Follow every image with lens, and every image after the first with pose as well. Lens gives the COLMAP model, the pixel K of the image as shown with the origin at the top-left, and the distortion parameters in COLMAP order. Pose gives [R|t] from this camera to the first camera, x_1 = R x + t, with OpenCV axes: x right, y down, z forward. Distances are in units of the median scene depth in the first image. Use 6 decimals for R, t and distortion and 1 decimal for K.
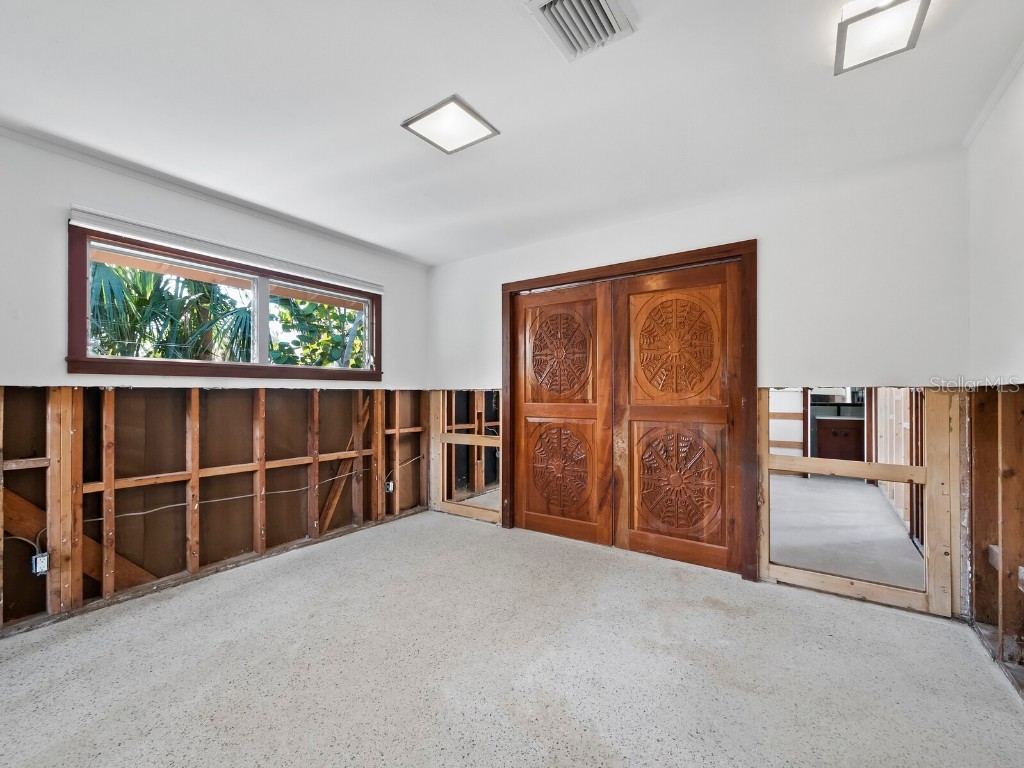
lens RADIAL K [[433.3, 0, 507.9], [0, 433.3, 384.6], [0, 0, 1]] dist [0.001280, 0.000360]
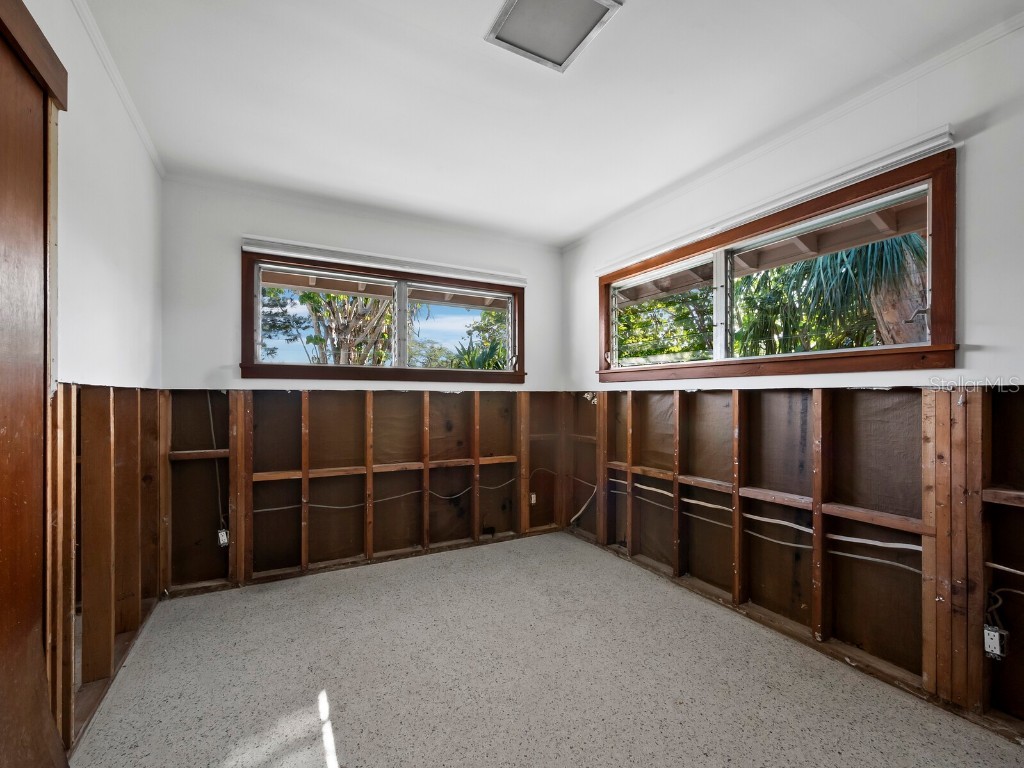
lens RADIAL K [[443.0, 0, 514.3], [0, 443.0, 398.1], [0, 0, 1]] dist [0.001218, 0.000165]
pose [[0.895532, 0.004676, -0.444973, 0.168798], [0.006562, 0.999697, 0.023711, 0.003725], [0.444949, -0.024154, 0.895230, 0.238123]]
